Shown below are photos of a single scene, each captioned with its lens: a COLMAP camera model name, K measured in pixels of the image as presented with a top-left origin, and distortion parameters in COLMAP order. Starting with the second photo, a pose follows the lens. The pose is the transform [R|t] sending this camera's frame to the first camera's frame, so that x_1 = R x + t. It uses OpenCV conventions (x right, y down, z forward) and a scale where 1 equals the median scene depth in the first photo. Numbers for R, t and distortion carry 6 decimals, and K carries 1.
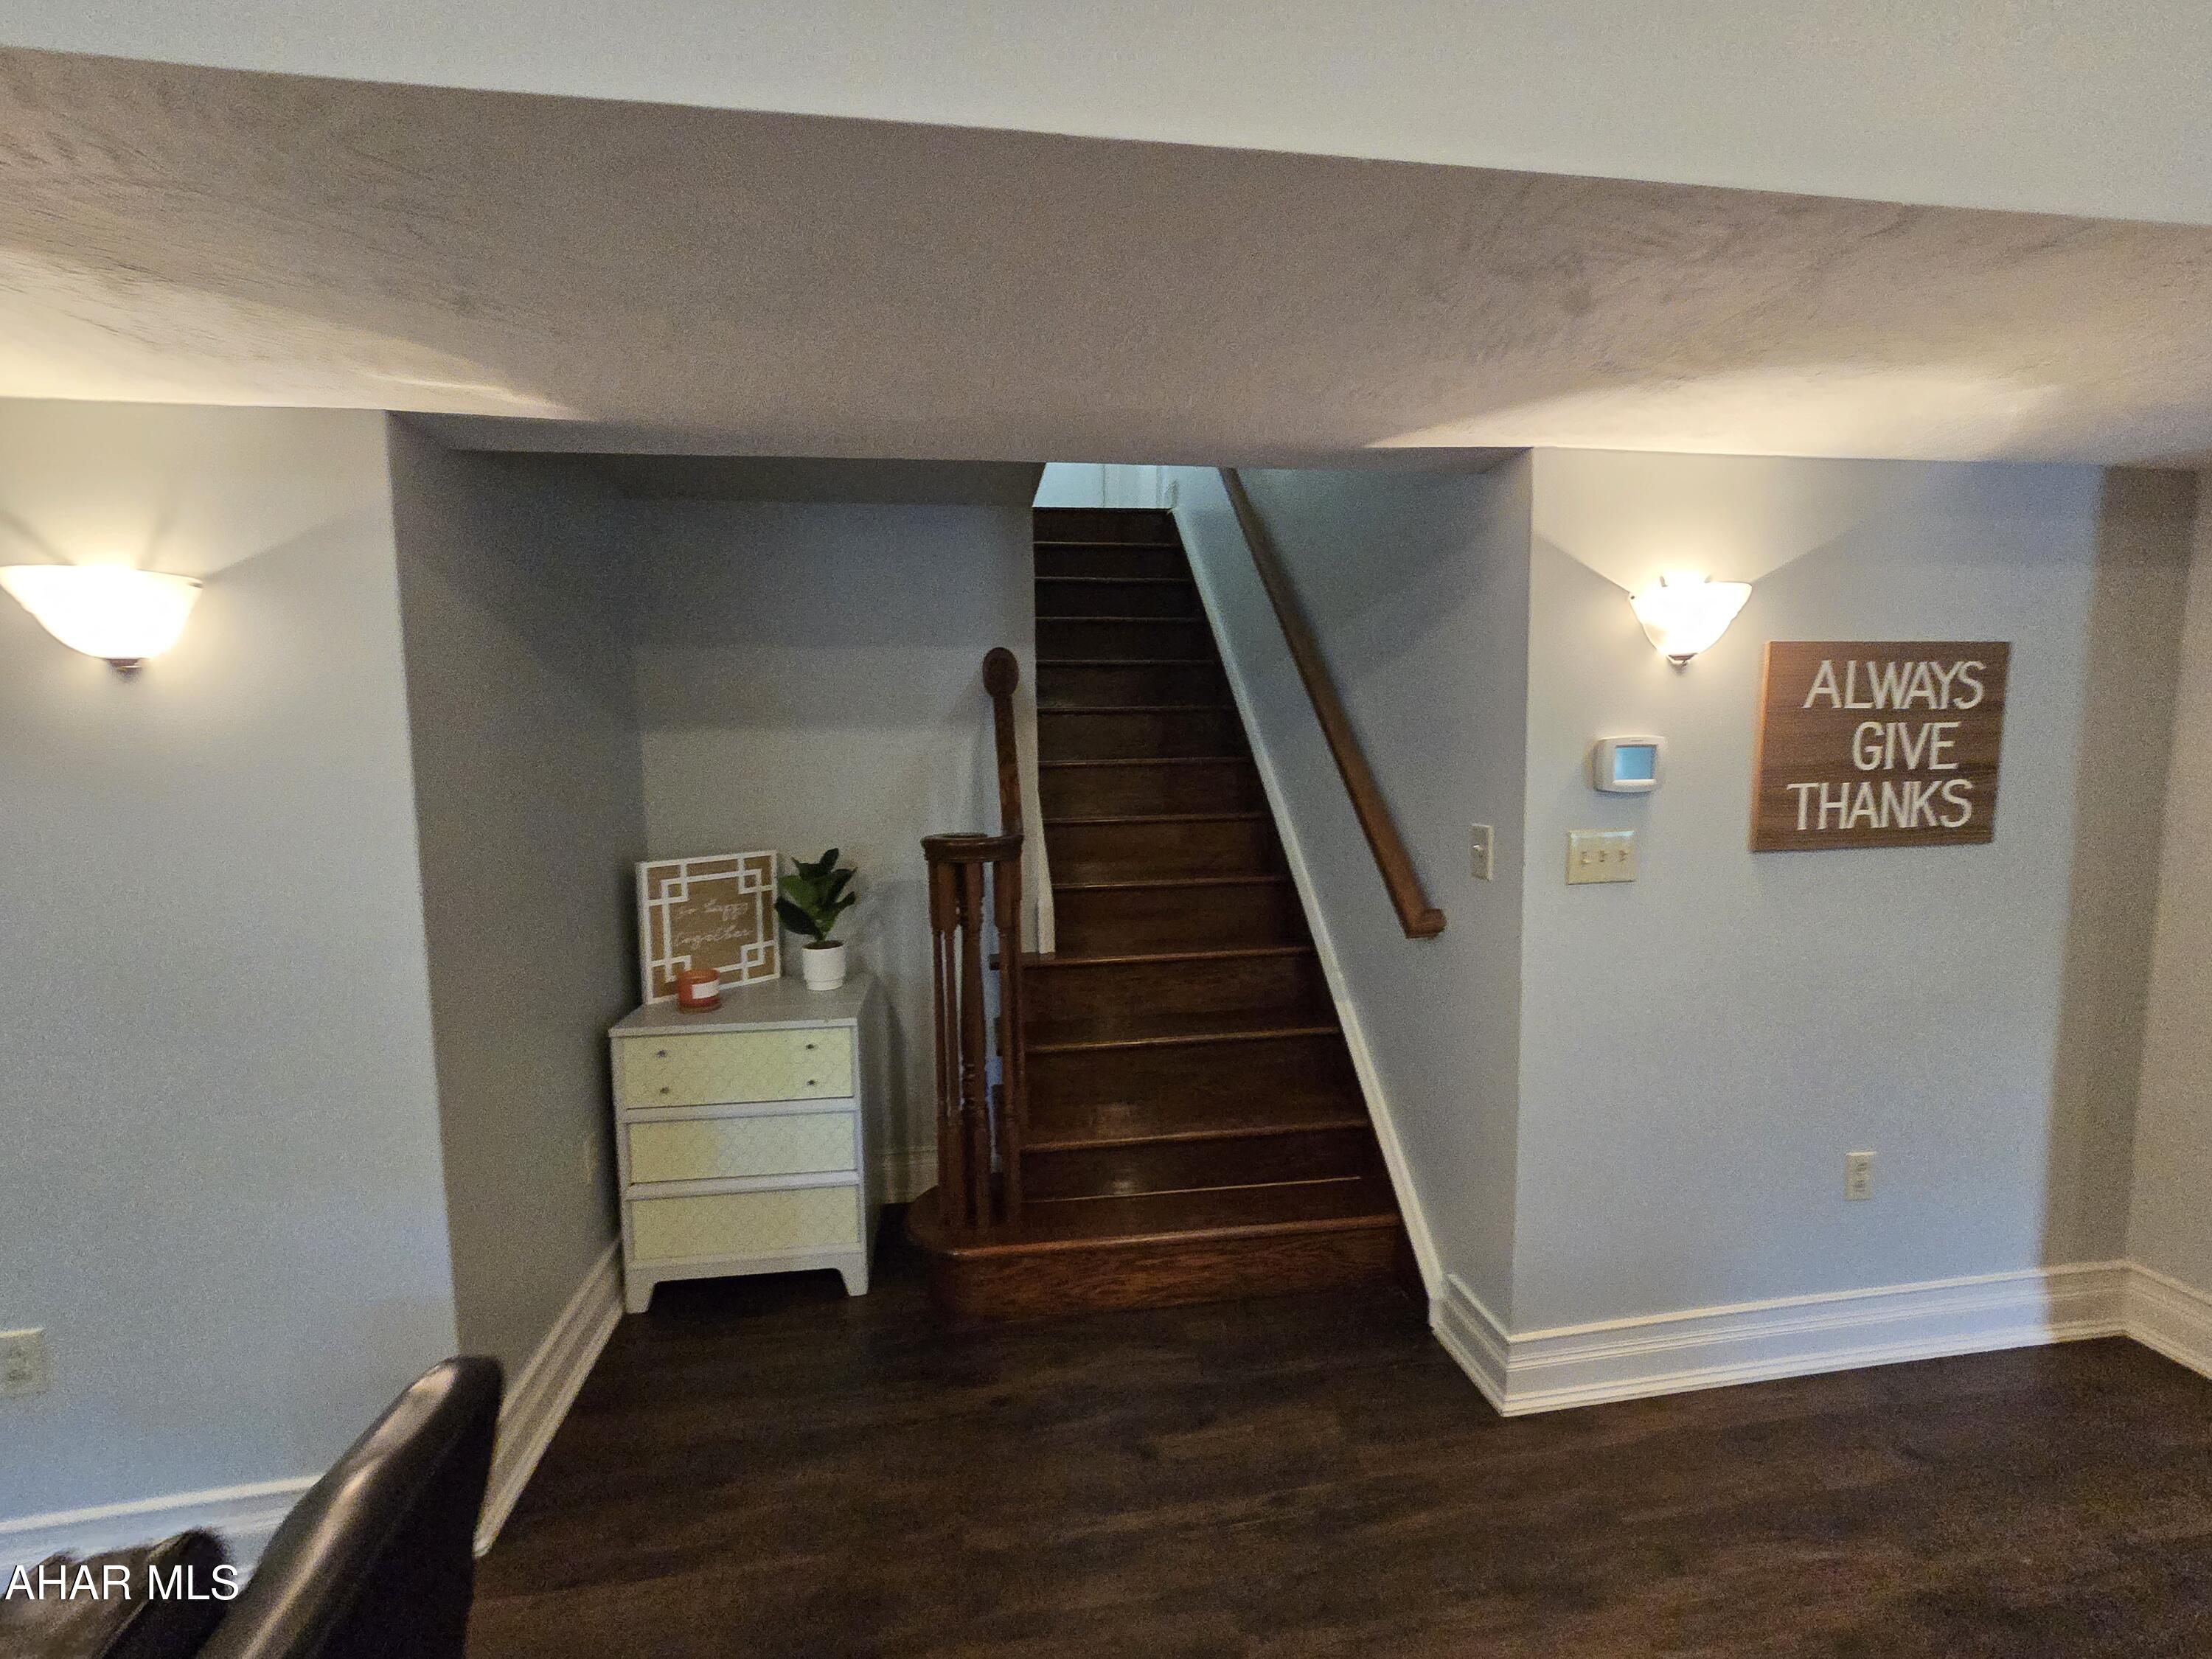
lens RADIAL K [[914.9, 0, 1101.4], [0, 914.9, 832.7], [0, 0, 1]] dist [-0.003332, 0.000177]
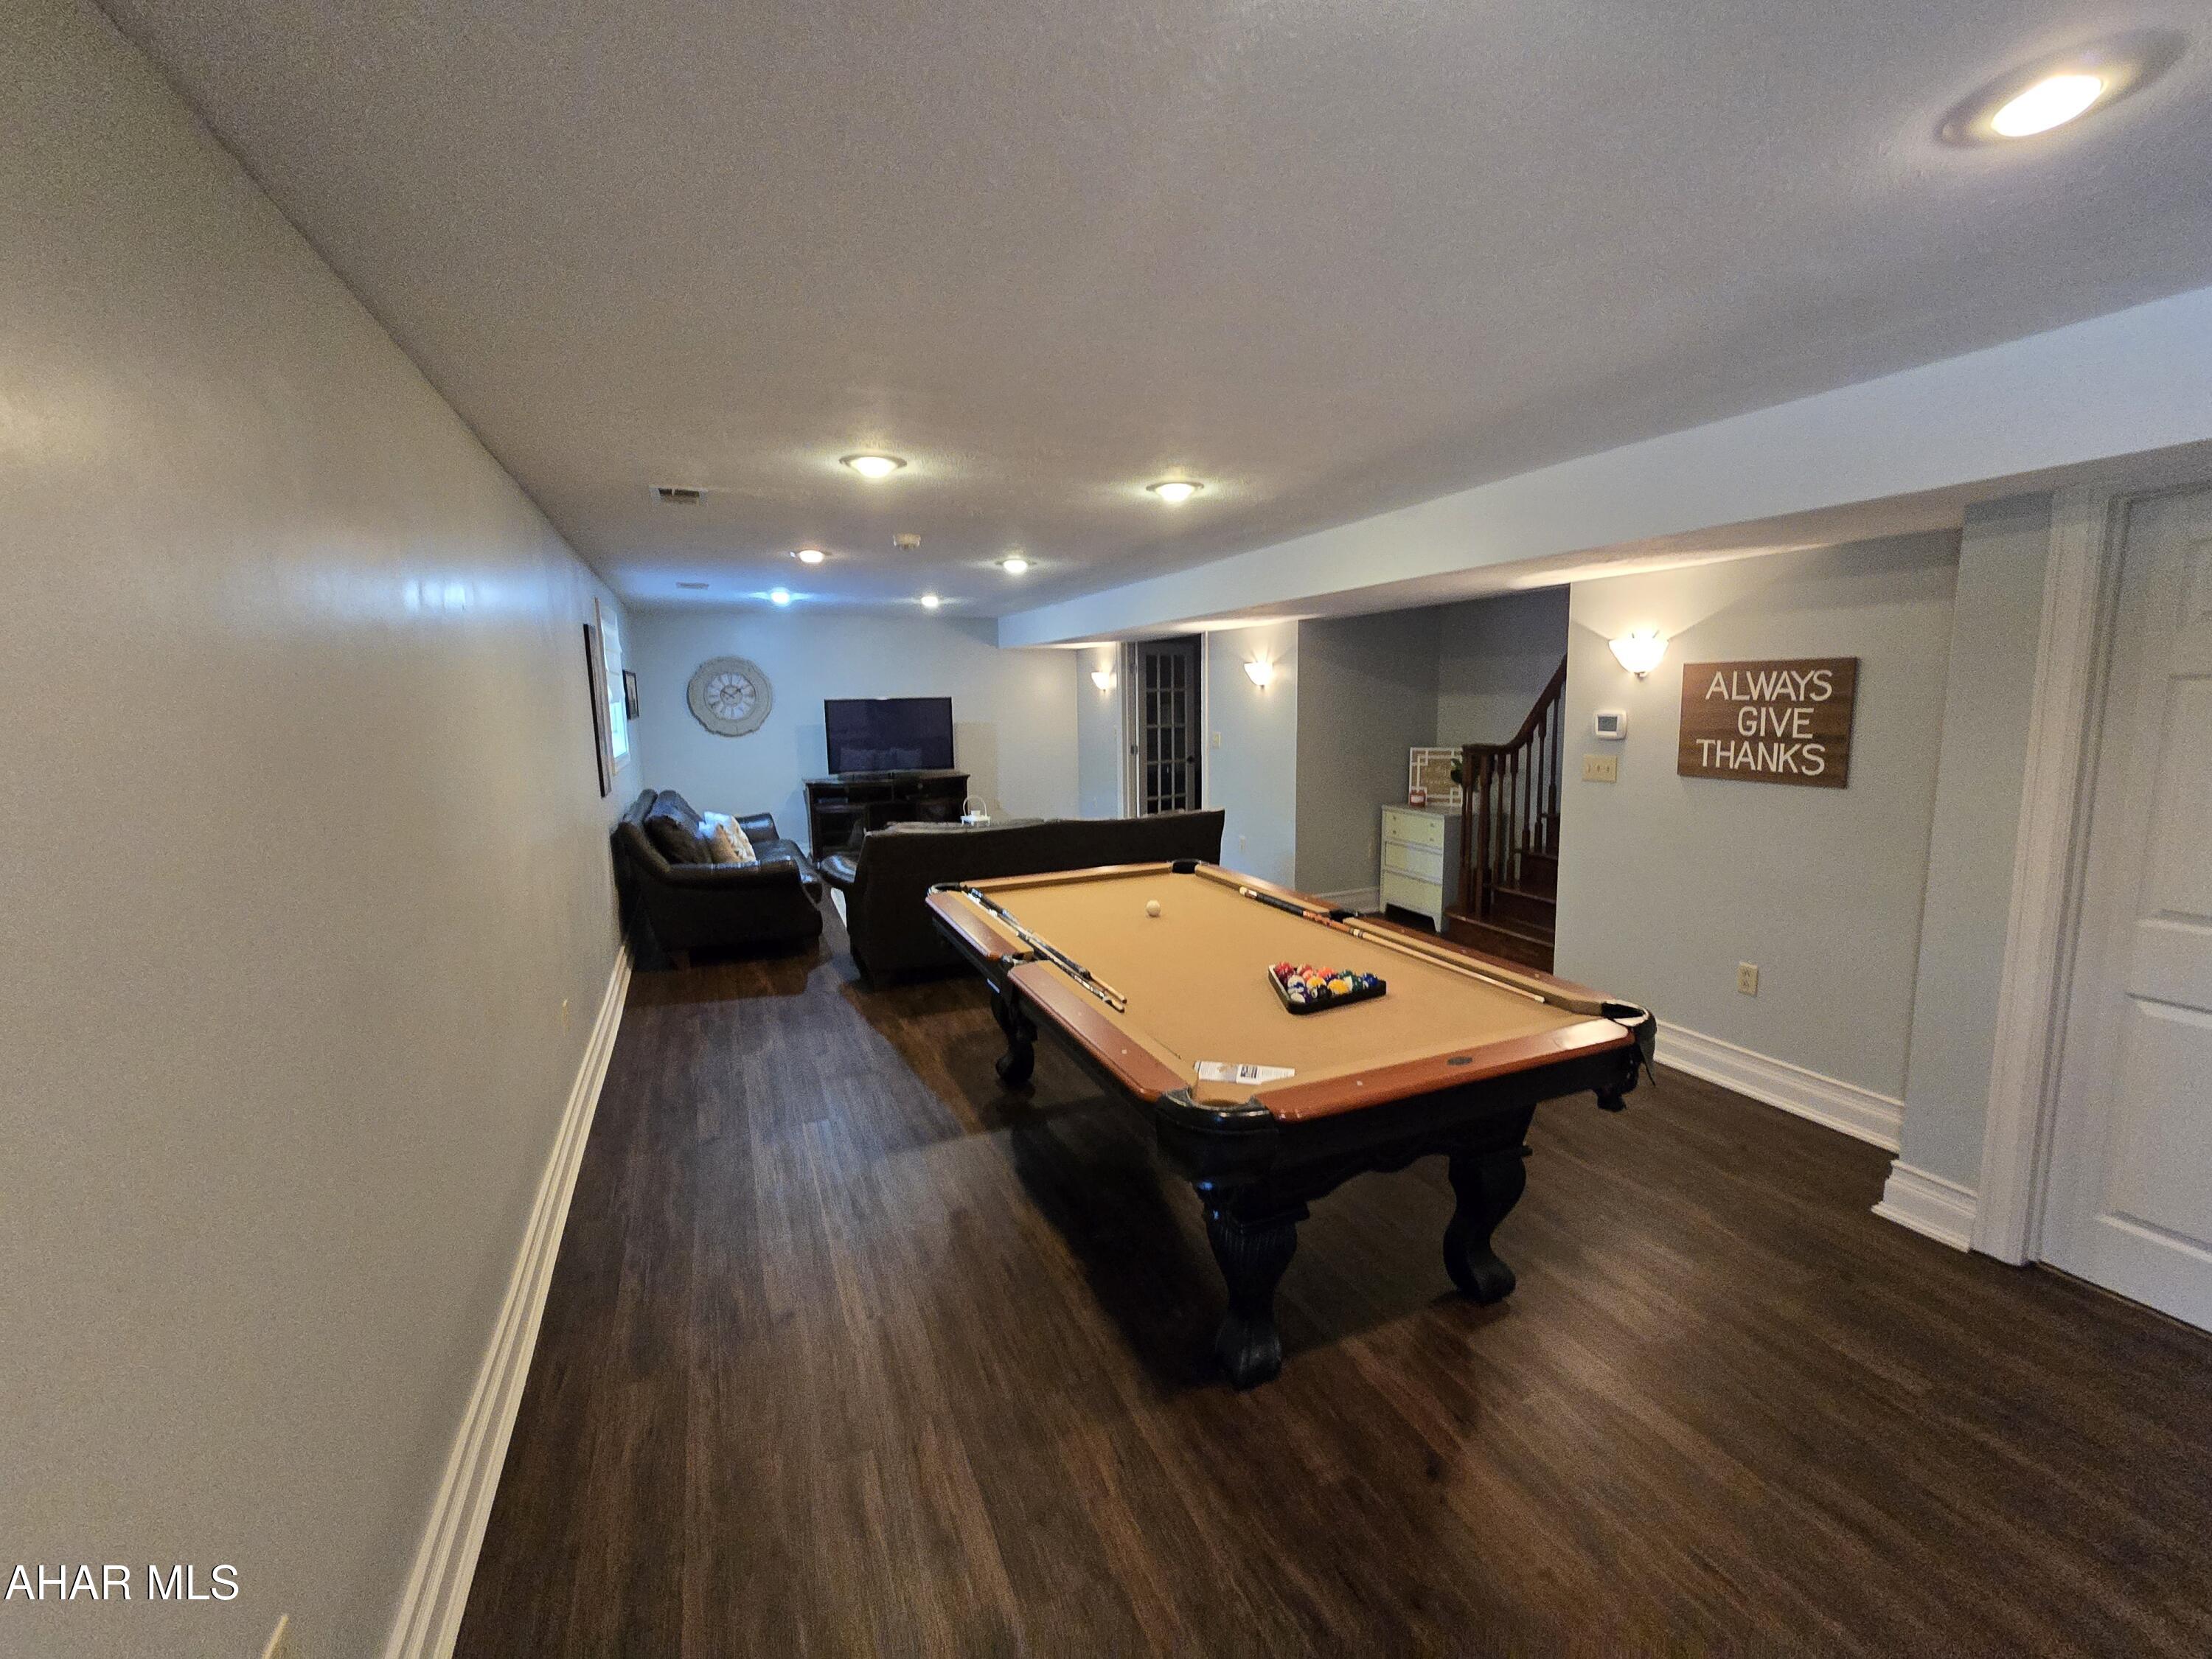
lens RADIAL K [[914.9, 0, 1108.0], [0, 914.9, 824.3], [0, 0, 1]] dist [-0.003332, 0.000177]
pose [[0.252992, 0.148414, -0.956017, 2.197726], [-0.078271, 0.988064, 0.132676, -0.036435], [0.964297, 0.041263, 0.261589, -0.605776]]
